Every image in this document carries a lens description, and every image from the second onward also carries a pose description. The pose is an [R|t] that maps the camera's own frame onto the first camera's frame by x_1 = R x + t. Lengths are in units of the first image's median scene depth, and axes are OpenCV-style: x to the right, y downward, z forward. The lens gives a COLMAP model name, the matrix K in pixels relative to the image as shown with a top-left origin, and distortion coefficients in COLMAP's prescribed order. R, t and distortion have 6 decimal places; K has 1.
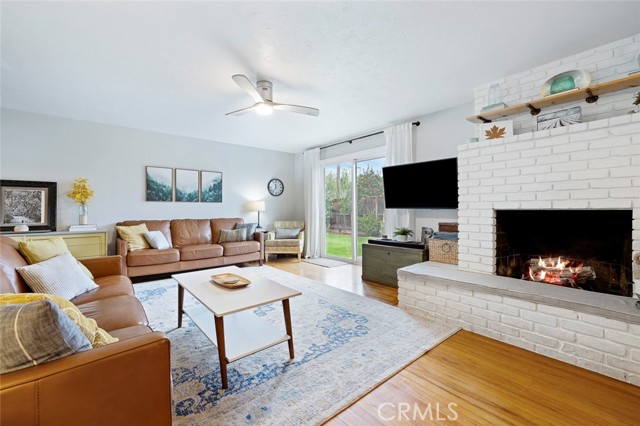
lens RADIAL K [[265.9, 0, 319.2], [0, 265.9, 209.4], [0, 0, 1]] dist [-0.000338, -0.000031]
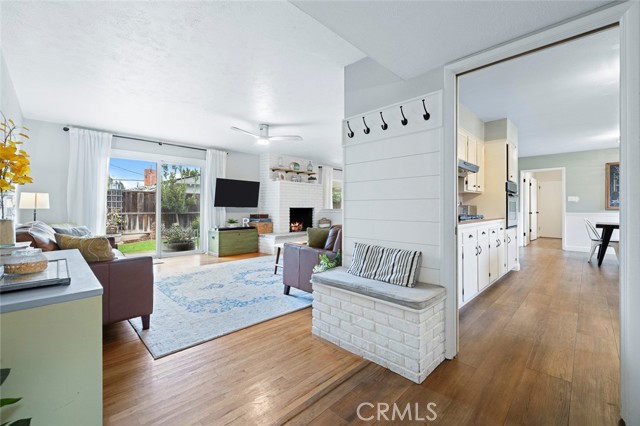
lens RADIAL K [[265.9, 0, 319.7], [0, 265.9, 209.7], [0, 0, 1]] dist [-0.000338, -0.000031]
pose [[-0.080992, -0.001363, 0.996714, -0.521198], [0.001683, 0.999997, 0.001504, 0.005638], [-0.996713, 0.001799, -0.080989, 0.233821]]
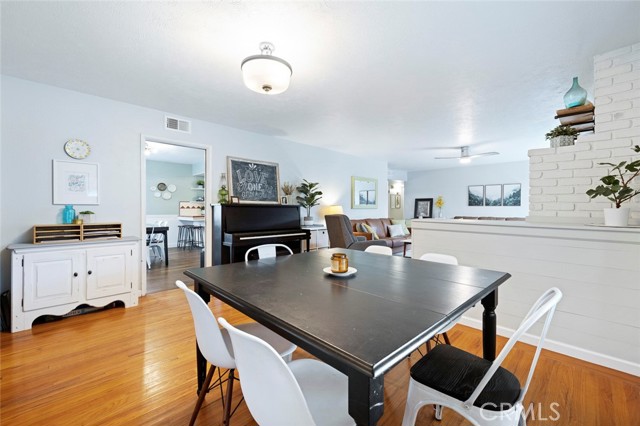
lens RADIAL K [[265.9, 0, 318.8], [0, 265.9, 210.5], [0, 0, 1]] dist [-0.000338, -0.000031]
pose [[0.079468, 0.007857, -0.996806, 1.075486], [-0.010238, 0.999923, 0.007065, -0.001204], [0.996785, 0.009644, 0.079542, -0.164115]]
